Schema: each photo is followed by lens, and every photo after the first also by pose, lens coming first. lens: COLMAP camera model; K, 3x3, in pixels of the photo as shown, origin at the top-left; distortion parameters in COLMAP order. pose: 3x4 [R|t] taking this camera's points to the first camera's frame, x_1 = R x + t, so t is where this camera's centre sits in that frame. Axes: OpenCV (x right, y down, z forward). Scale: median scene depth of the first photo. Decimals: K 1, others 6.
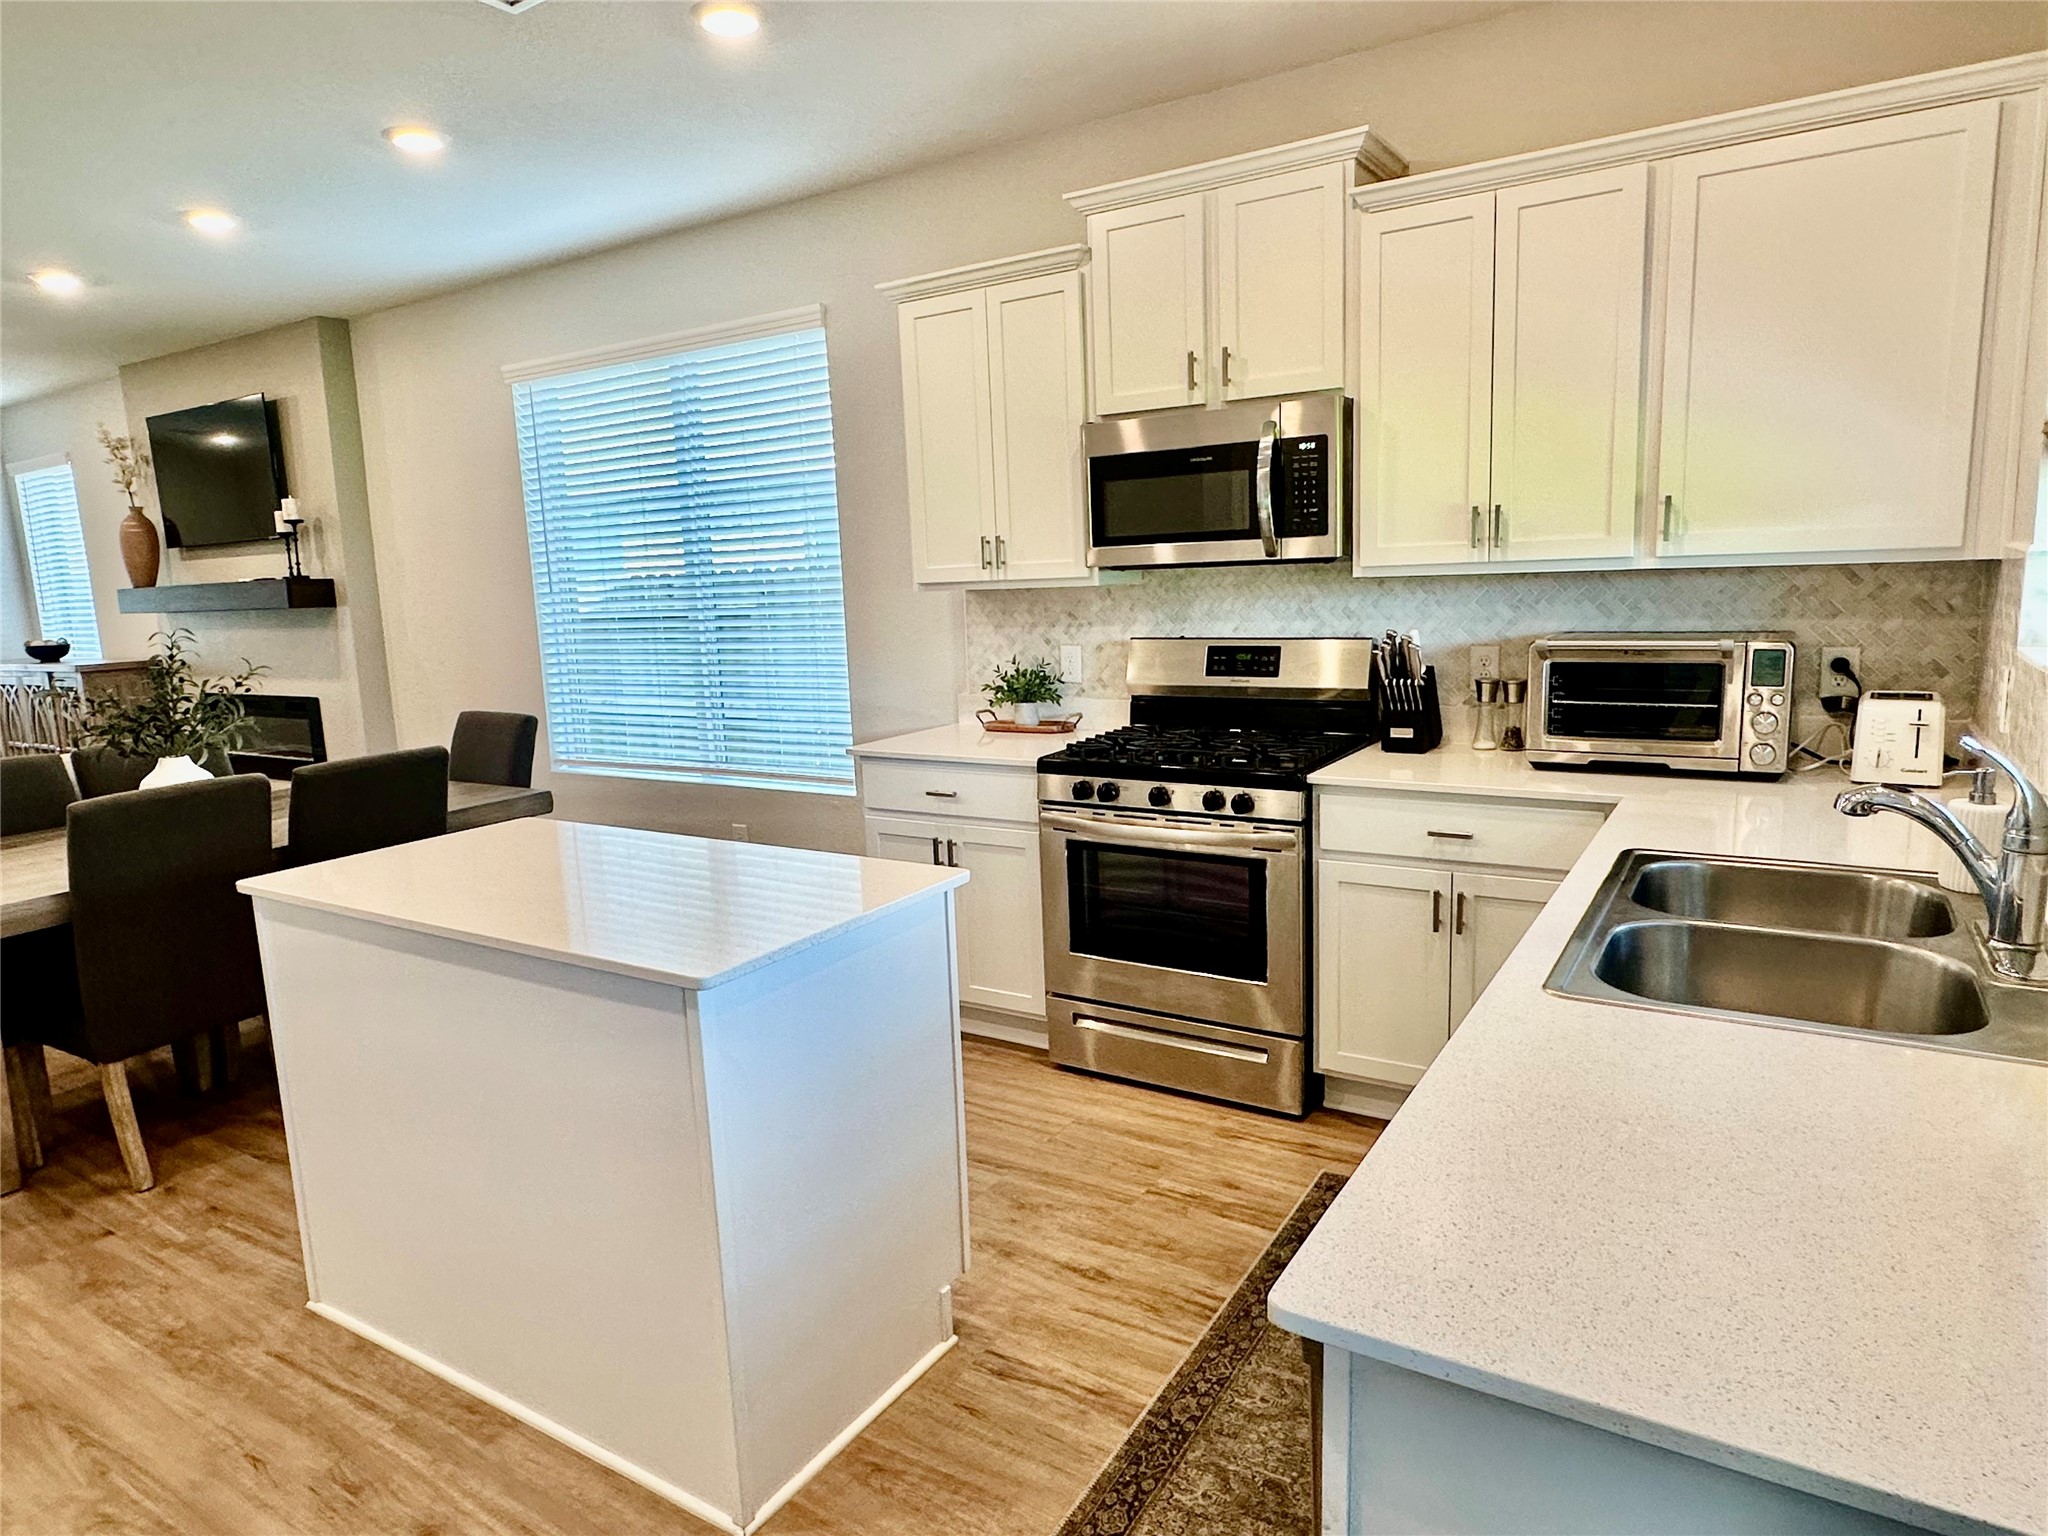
lens RADIAL K [[1246.2, 0, 1024.0], [0, 1246.2, 768.0], [0, 0, 1]] dist [-0.002124, 0.000463]
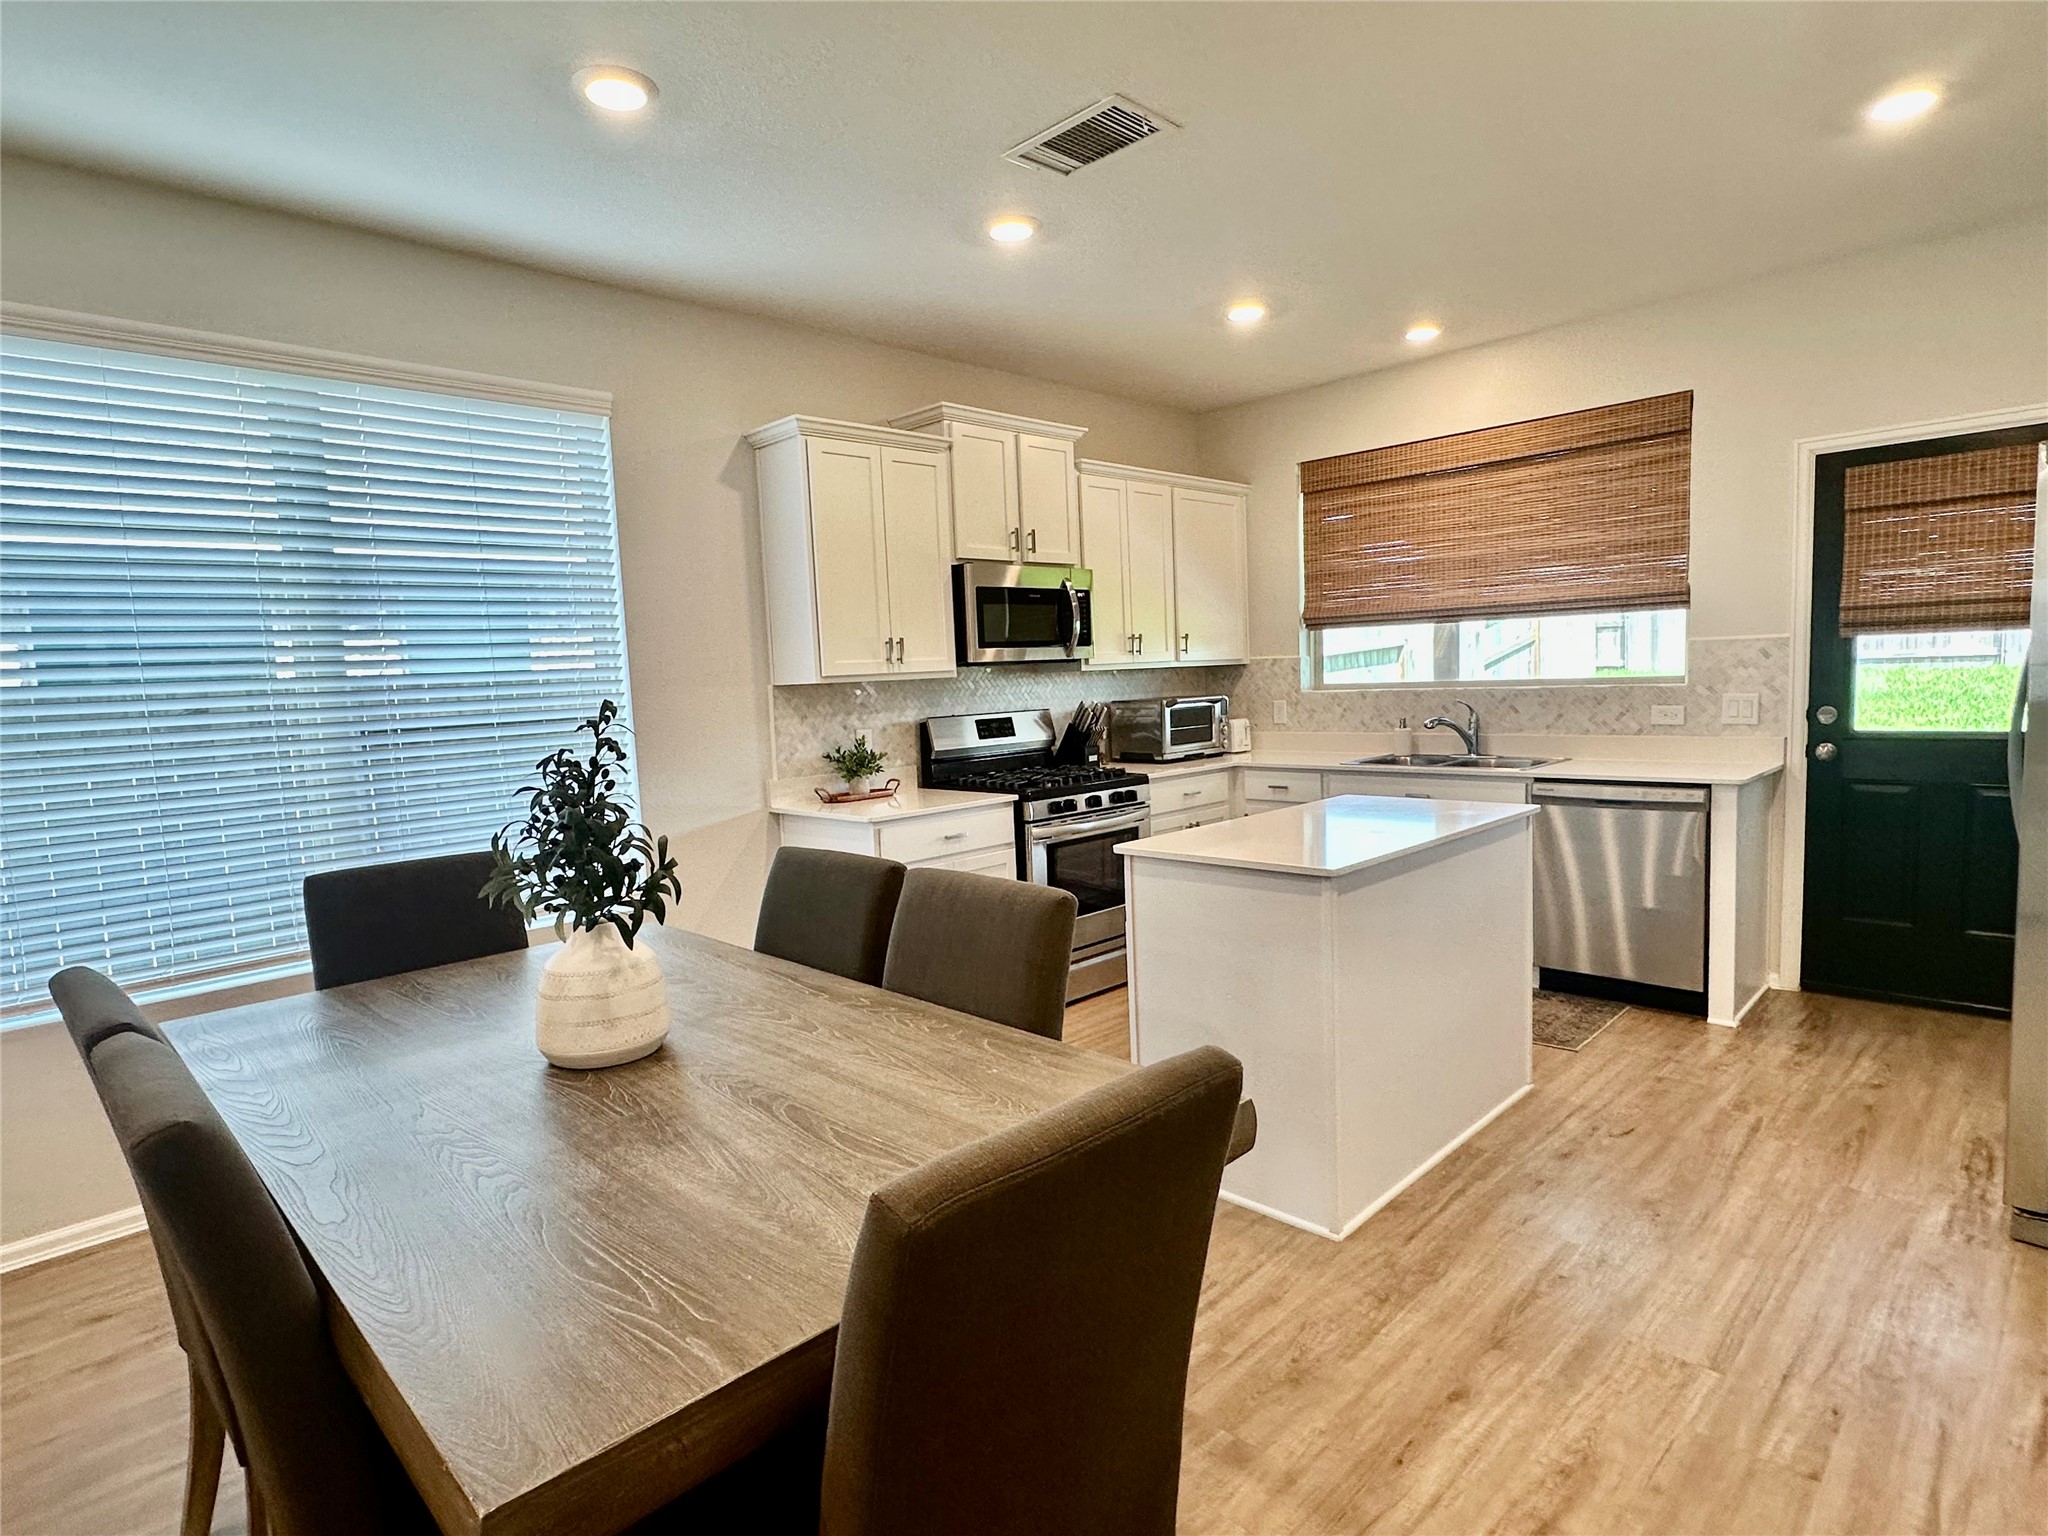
lens RADIAL K [[1076.2, 0, 1024.0], [0, 1076.2, 768.0], [0, 0, 1]] dist [0.000749, -0.000059]
pose [[0.223717, -0.056730, 0.973002, -1.099764], [0.190518, 0.981592, 0.013426, -0.048112], [-0.955852, 0.182370, 0.230407, 0.669073]]
